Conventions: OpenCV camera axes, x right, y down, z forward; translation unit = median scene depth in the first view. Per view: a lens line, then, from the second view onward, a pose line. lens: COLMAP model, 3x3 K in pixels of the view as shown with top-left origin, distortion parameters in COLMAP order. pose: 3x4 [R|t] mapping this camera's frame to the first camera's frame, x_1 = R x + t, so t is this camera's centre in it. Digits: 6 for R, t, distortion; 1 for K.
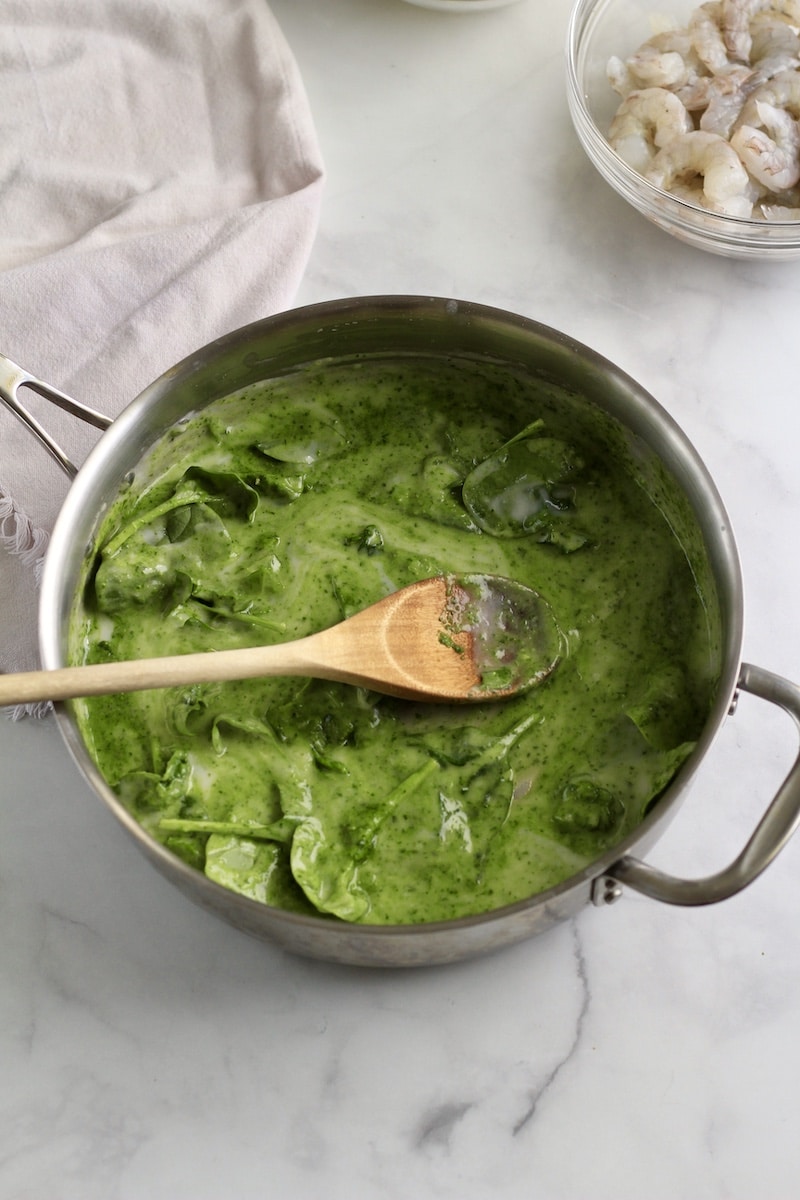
lens RADIAL K [[2997.2, 0, 406.8], [0, 2997.2, 602.8], [0, 0, 1]] dist [-0.095468, 0.000000]
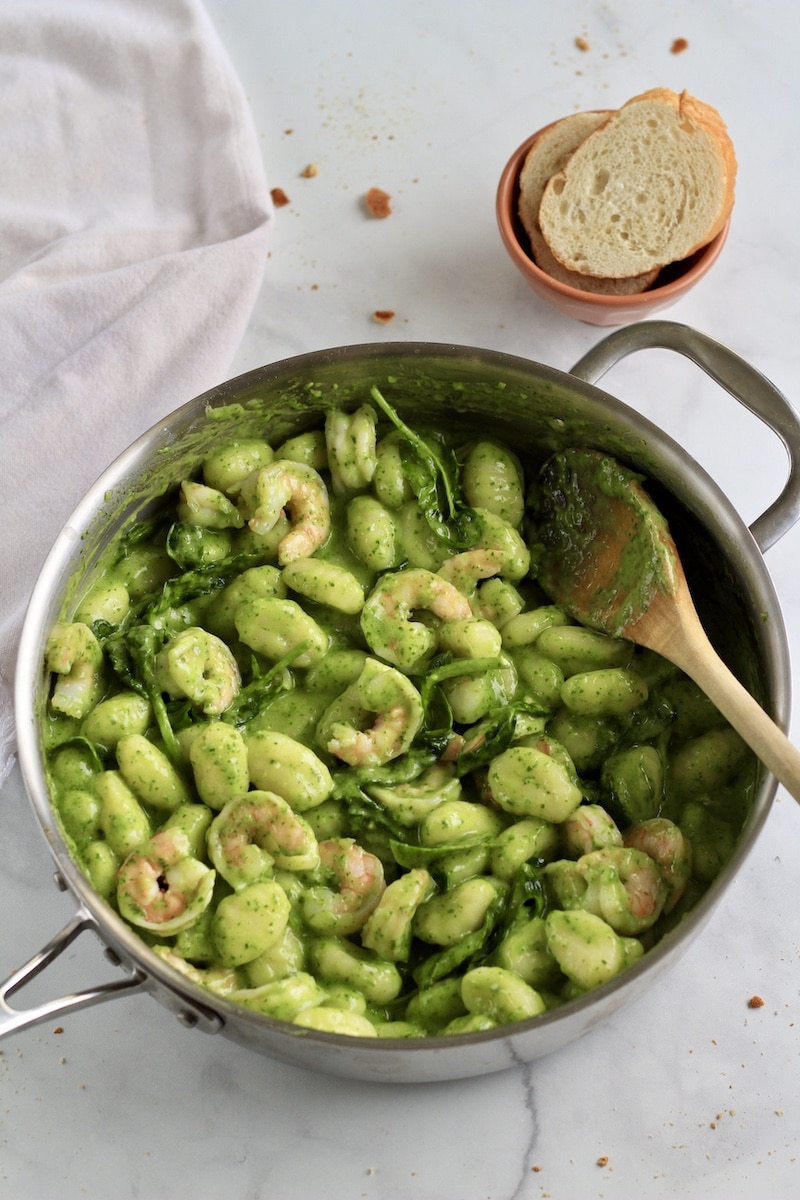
lens RADIAL K [[2997.2, 0, 395.9], [0, 2997.2, 624.9], [0, 0, 1]] dist [-0.095468, 0.000000]
pose [[0.999568, 0.027243, 0.011018, 0.003584], [-0.027061, 0.999501, -0.016319, -0.004796], [-0.011457, 0.016014, 0.999806, 0.086605]]
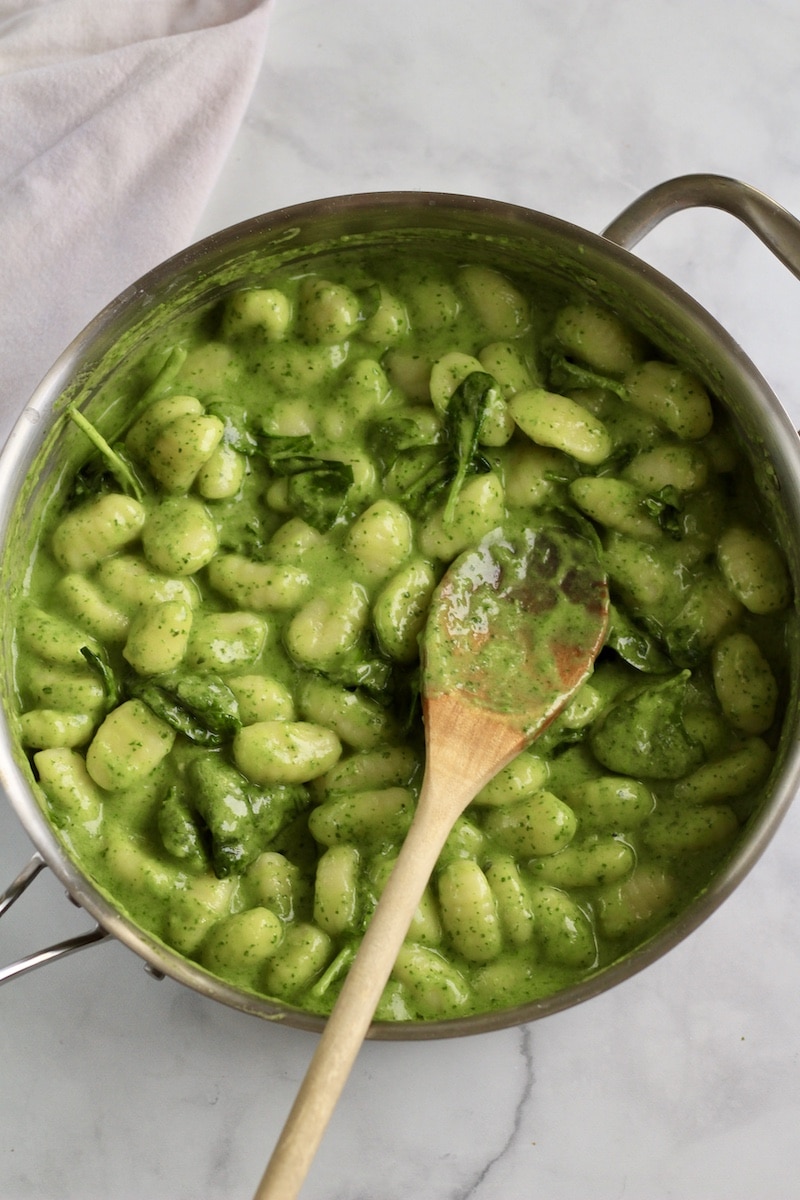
lens RADIAL K [[2997.2, 0, 399.1], [0, 2997.2, 596.5], [0, 0, 1]] dist [-0.095468, 0.000000]
pose [[0.998411, 0.055707, 0.008452, 0.008217], [-0.056207, 0.974238, 0.218405, -0.166693], [0.003933, -0.218533, 0.975822, 0.194321]]
